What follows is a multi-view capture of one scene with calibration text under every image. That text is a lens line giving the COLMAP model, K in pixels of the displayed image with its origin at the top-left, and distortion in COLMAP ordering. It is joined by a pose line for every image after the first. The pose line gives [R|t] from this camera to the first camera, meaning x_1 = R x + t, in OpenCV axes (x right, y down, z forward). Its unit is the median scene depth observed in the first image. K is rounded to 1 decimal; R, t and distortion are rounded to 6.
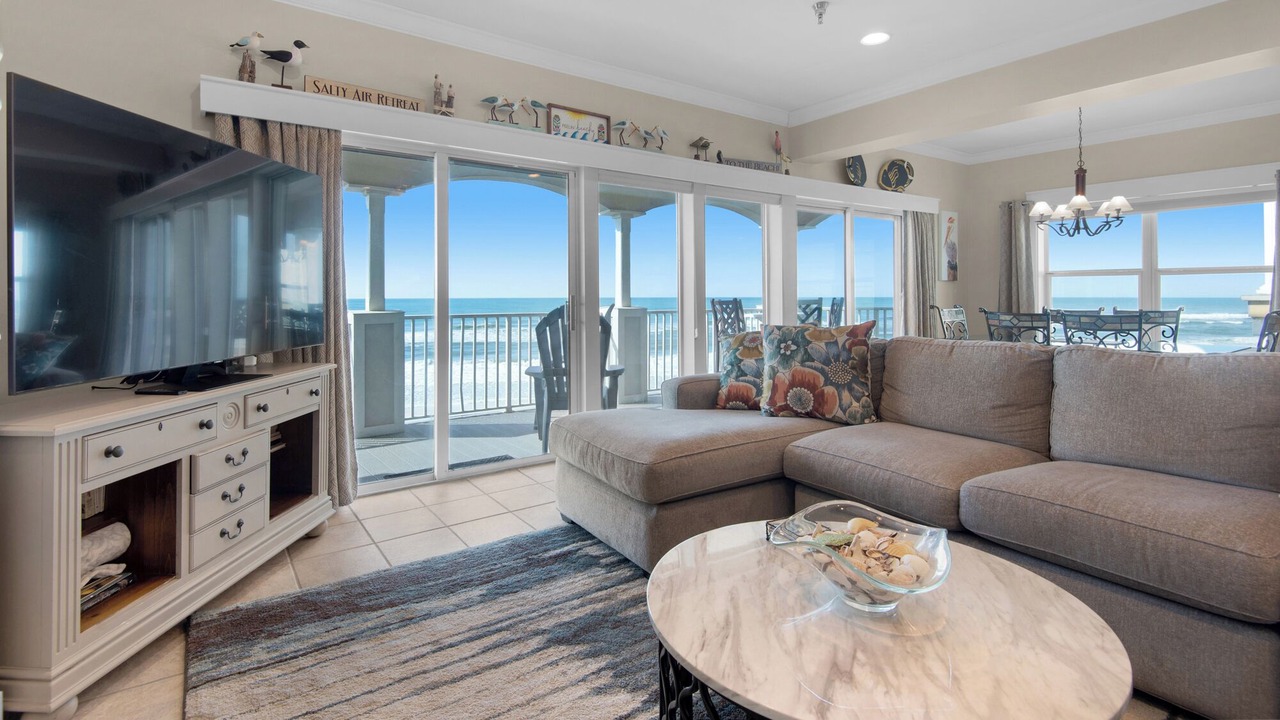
lens RADIAL K [[616.1, 0, 606.7], [0, 616.1, 292.4], [0, 0, 1]] dist [0.010392, -0.000543]
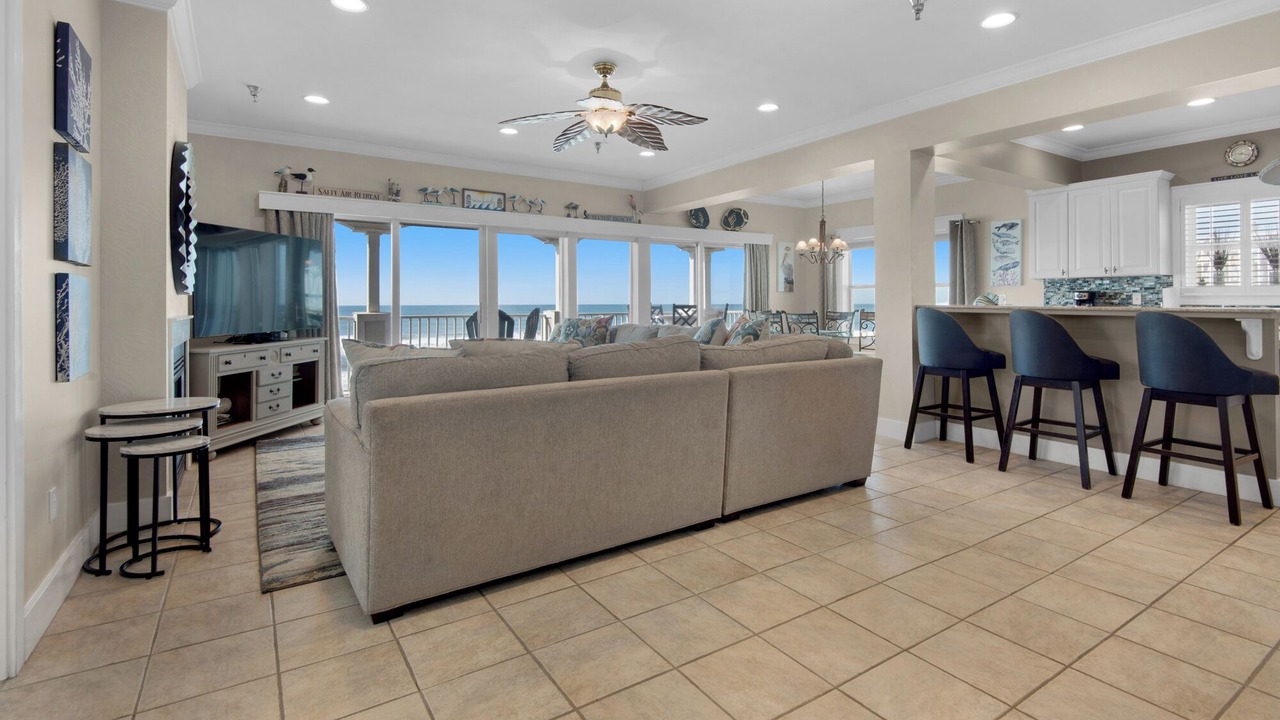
lens RADIAL K [[601.1, 0, 644.9], [0, 601.1, 299.5], [0, 0, 1]] dist [-0.001060, -0.000085]
pose [[1.000000, -0.000658, 0.000706, 0.378007], [0.000658, 1.000000, -0.000164, -0.001959], [-0.000706, 0.000165, 1.000000, -0.605118]]
